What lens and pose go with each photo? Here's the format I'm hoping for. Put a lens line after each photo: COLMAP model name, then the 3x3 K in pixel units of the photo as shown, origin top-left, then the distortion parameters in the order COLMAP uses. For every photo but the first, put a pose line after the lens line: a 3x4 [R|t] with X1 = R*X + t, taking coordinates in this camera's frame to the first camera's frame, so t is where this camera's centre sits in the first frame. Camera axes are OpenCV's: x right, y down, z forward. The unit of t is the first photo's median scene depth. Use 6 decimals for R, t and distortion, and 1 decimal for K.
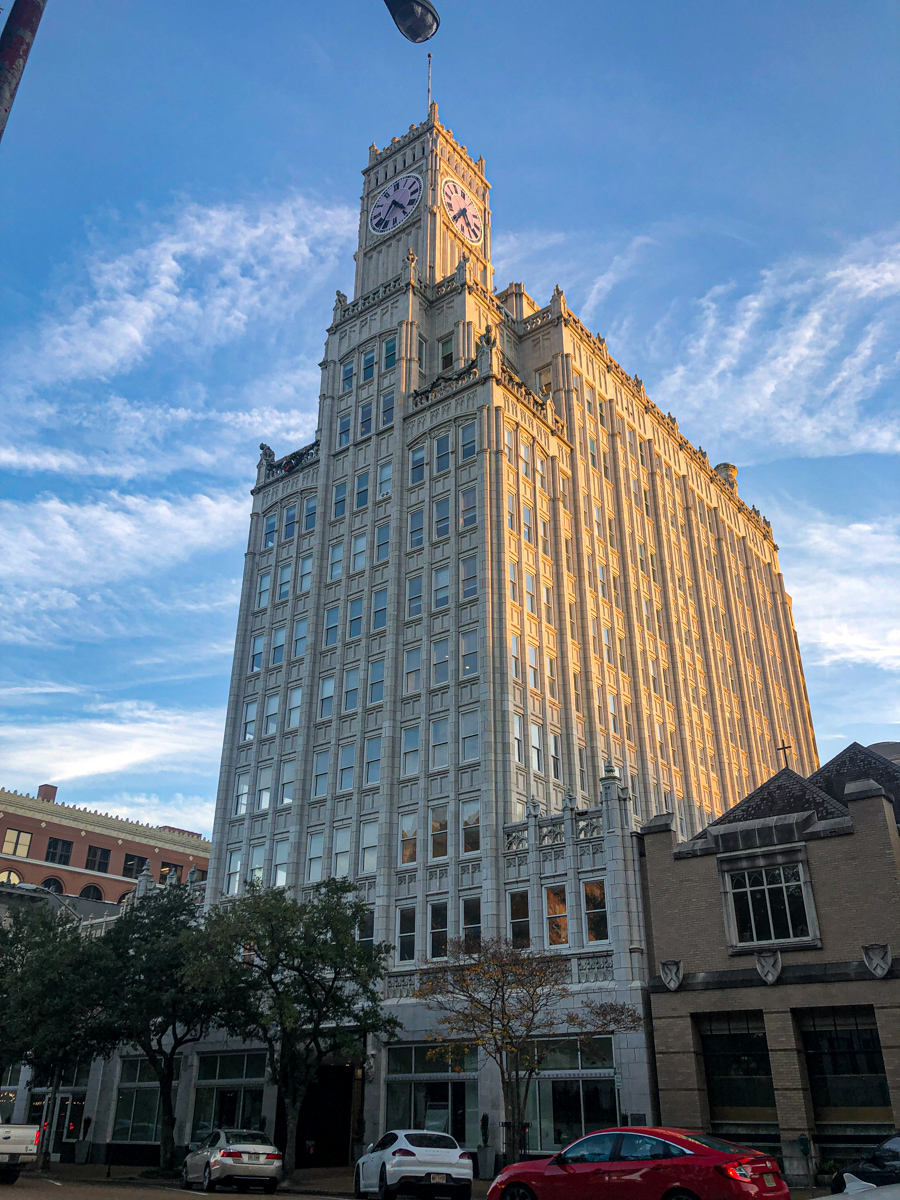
lens RADIAL K [[973.4, 0, 450.0], [0, 973.4, 600.0], [0, 0, 1]] dist [0.027702, -0.107245]
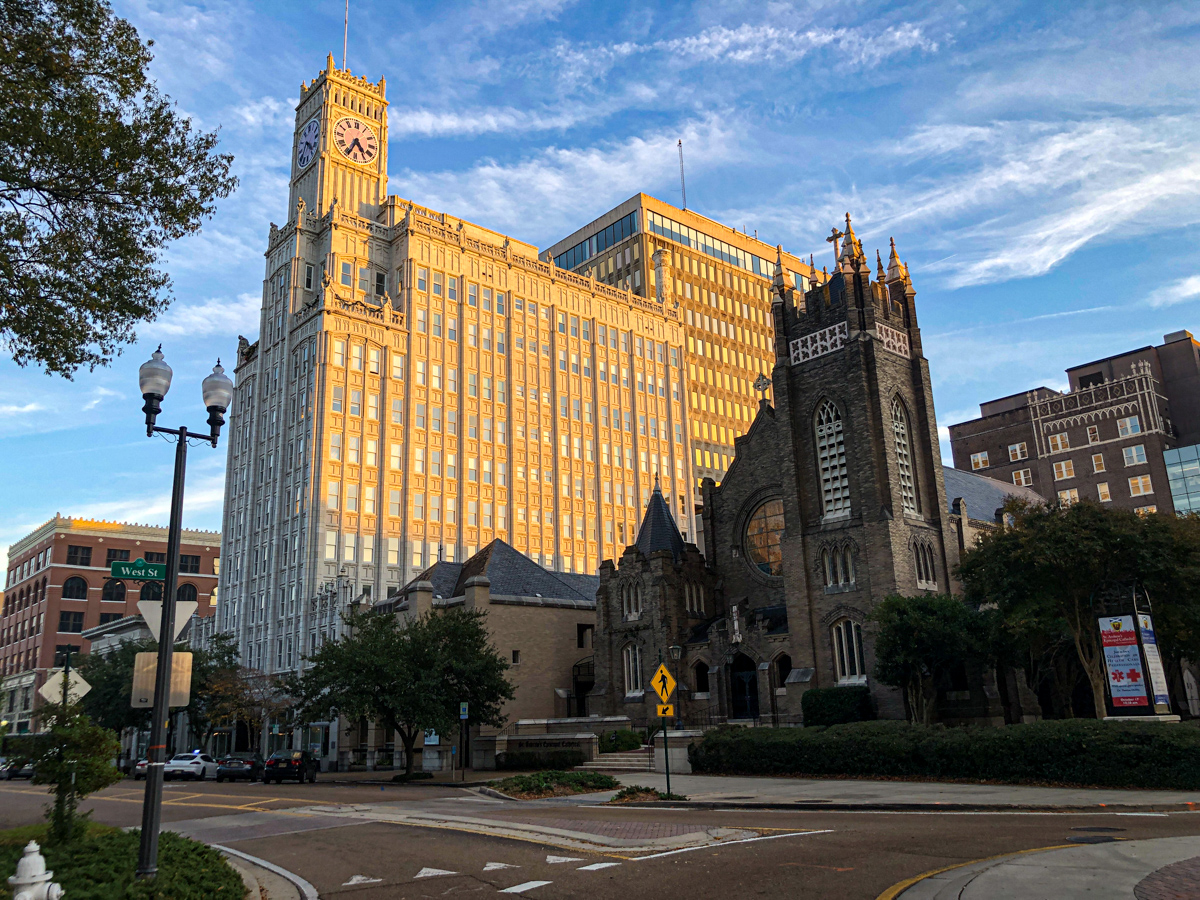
lens RADIAL K [[973.4, 0, 600.0], [0, 973.4, 450.0], [0, 0, 1]] dist [0.027702, -0.107245]
pose [[0.981363, -0.087035, -0.171326, 0.645402], [0.119732, 0.974283, 0.190883, -0.226401], [0.150306, -0.207838, 0.966546, -0.440679]]
